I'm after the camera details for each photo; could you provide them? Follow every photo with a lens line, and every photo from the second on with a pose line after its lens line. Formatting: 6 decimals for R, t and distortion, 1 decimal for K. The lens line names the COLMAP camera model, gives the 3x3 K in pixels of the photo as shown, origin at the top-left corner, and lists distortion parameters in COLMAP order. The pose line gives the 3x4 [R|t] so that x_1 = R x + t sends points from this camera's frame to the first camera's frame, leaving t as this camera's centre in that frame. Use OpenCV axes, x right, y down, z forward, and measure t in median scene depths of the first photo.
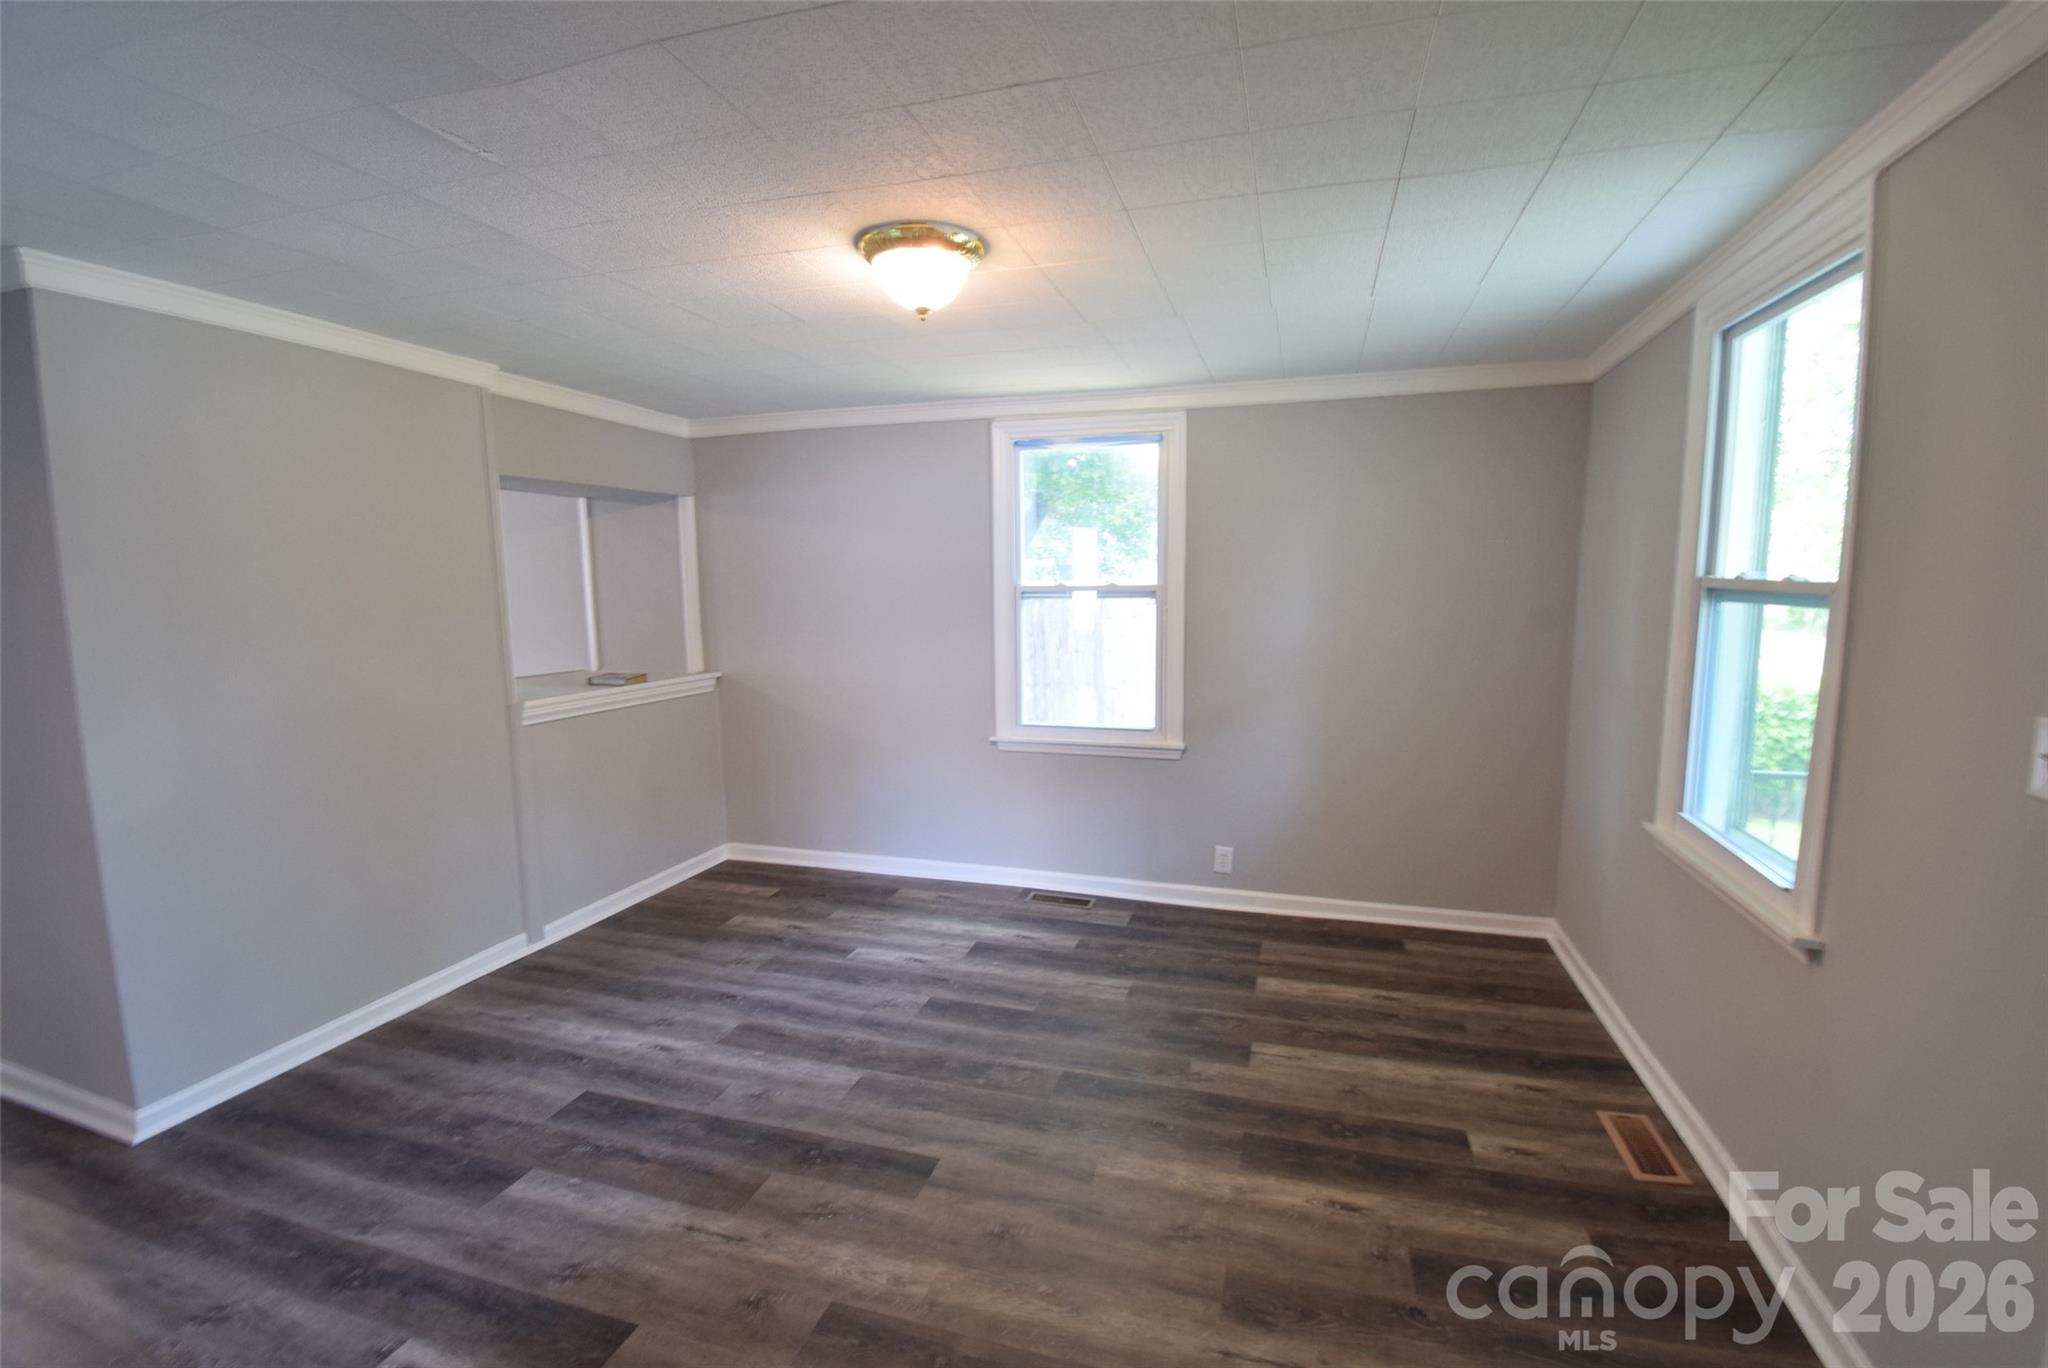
lens RADIAL K [[903.9, 0, 1027.4], [0, 903.9, 681.4], [0, 0, 1]] dist [0.013547, -0.019955]
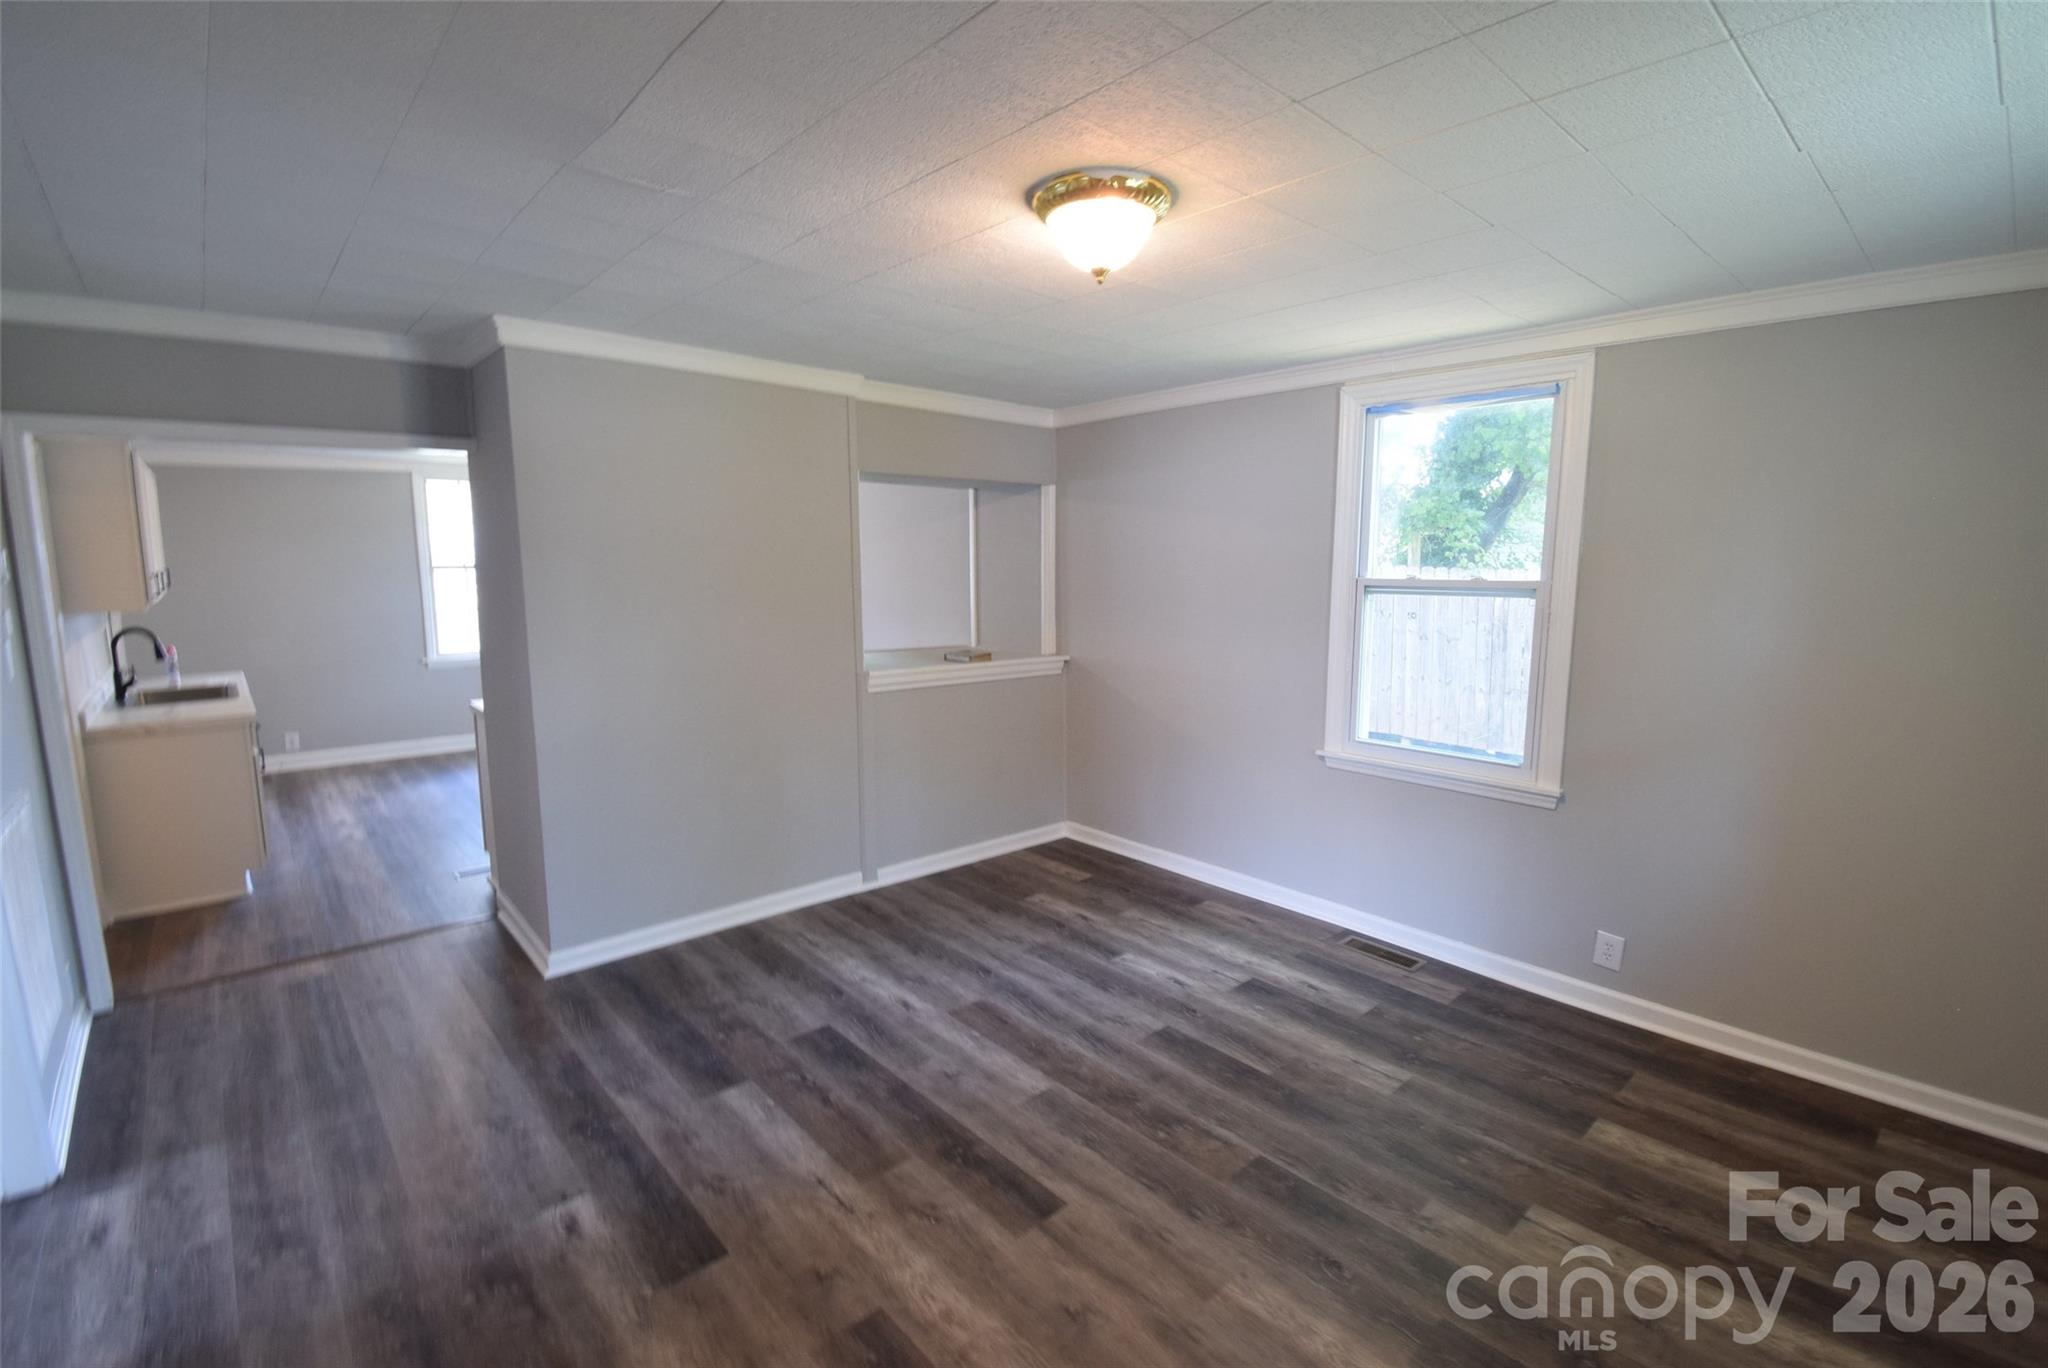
lens RADIAL K [[903.9, 0, 1024.2], [0, 903.9, 684.6], [0, 0, 1]] dist [0.013547, -0.019955]
pose [[0.856226, 0.082396, -0.509989, 0.218868], [-0.070424, 0.996599, 0.042780, -0.027065], [0.511779, -0.000713, 0.859117, 0.139584]]
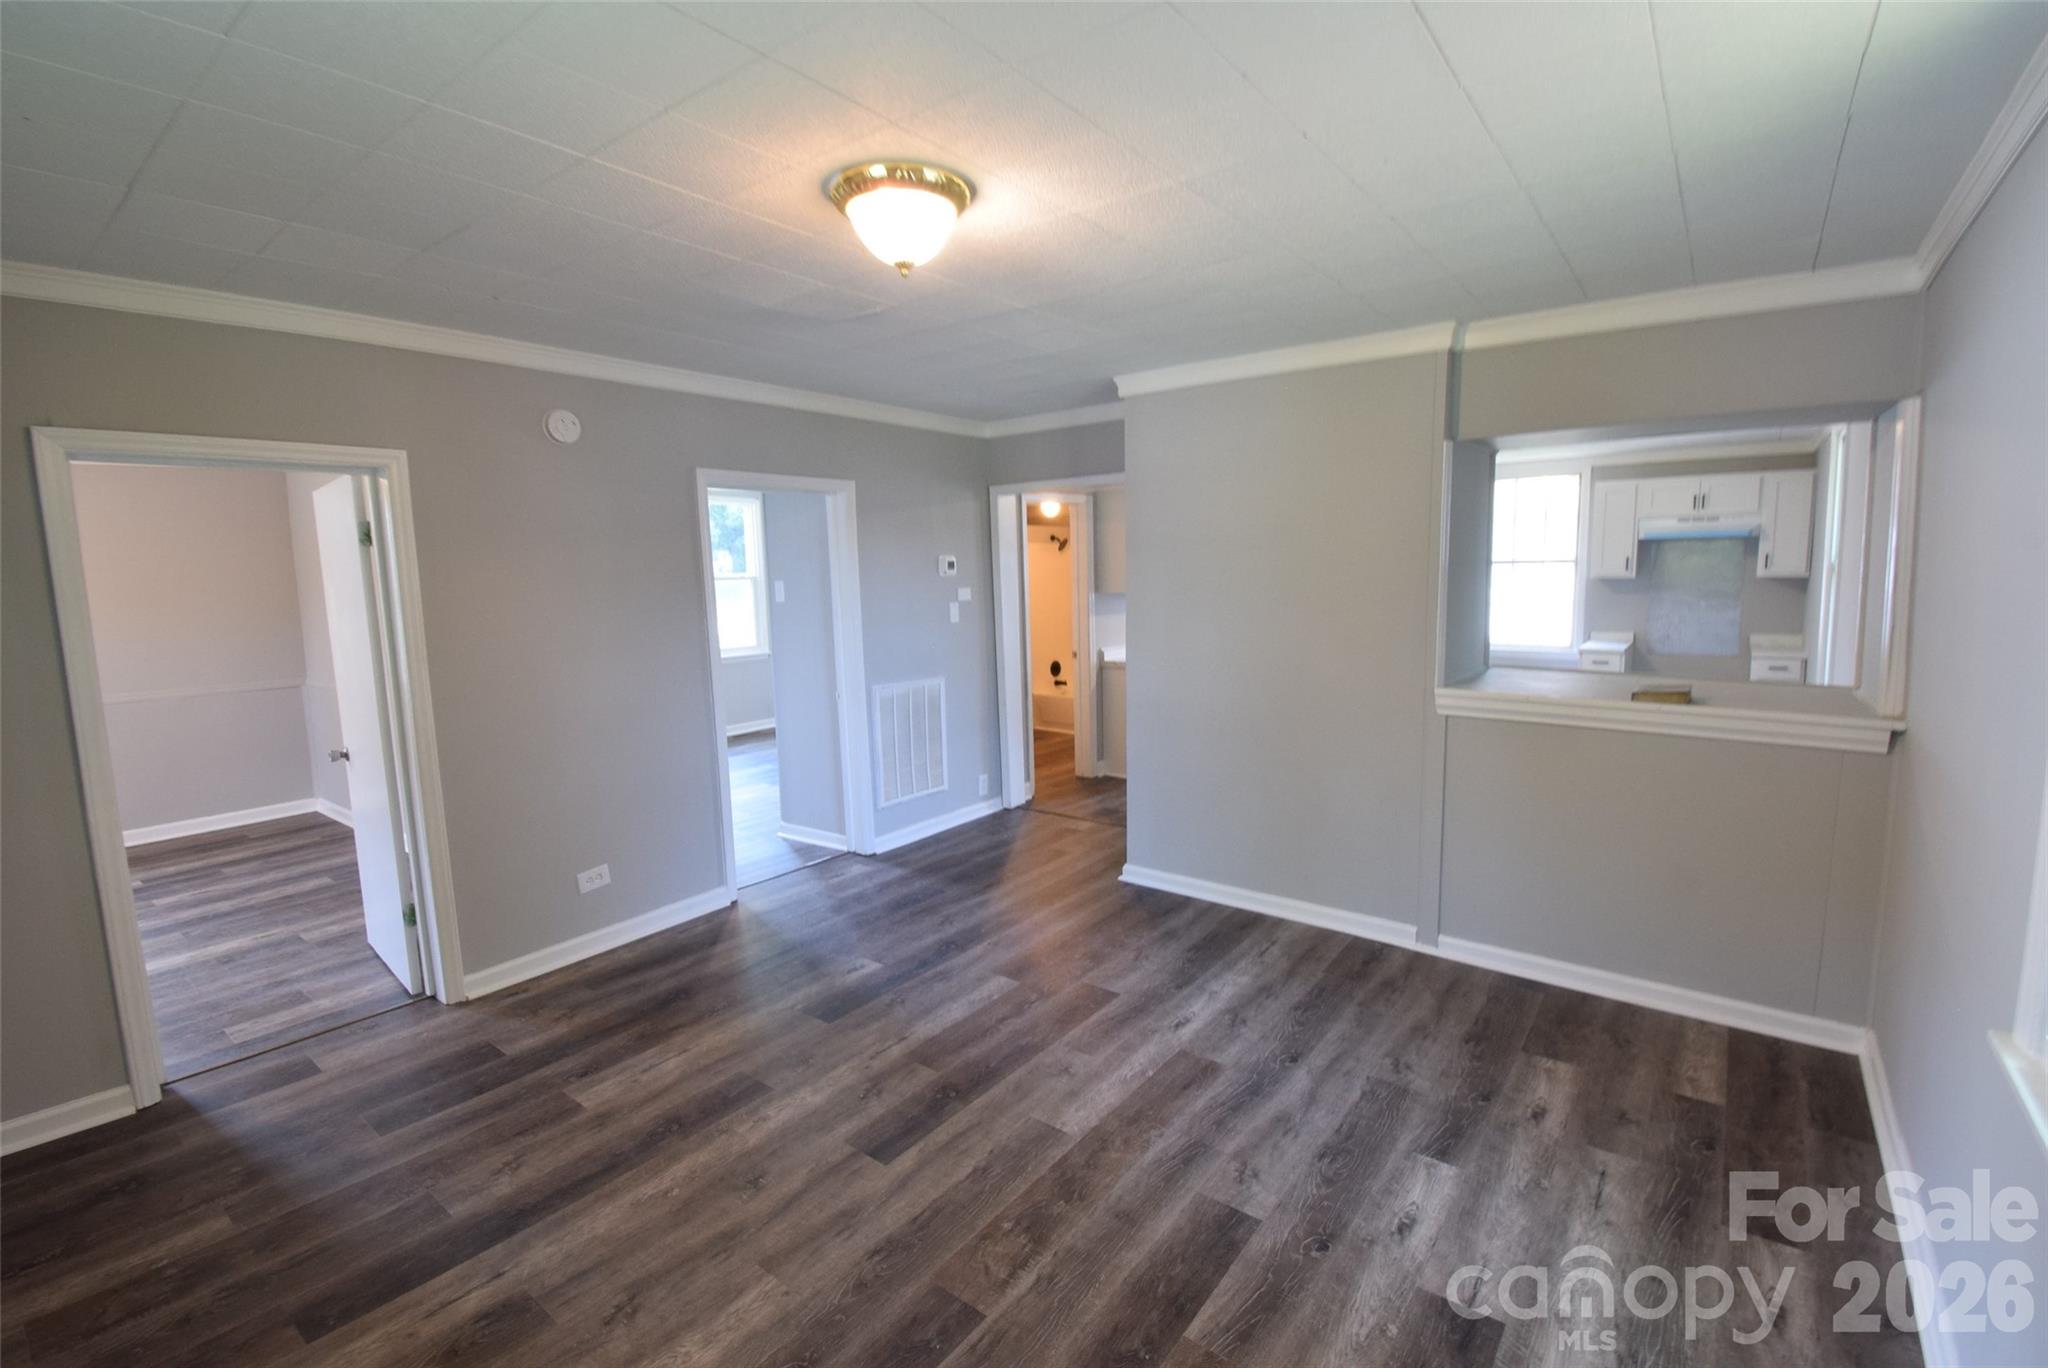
lens RADIAL K [[903.9, 0, 1034.3], [0, 903.9, 657.1], [0, 0, 1]] dist [0.013547, -0.019955]
pose [[-0.351120, 0.111564, -0.929660, 0.524048], [-0.086277, 0.984797, 0.150766, -0.133830], [0.932347, 0.133145, -0.336157, 1.054448]]
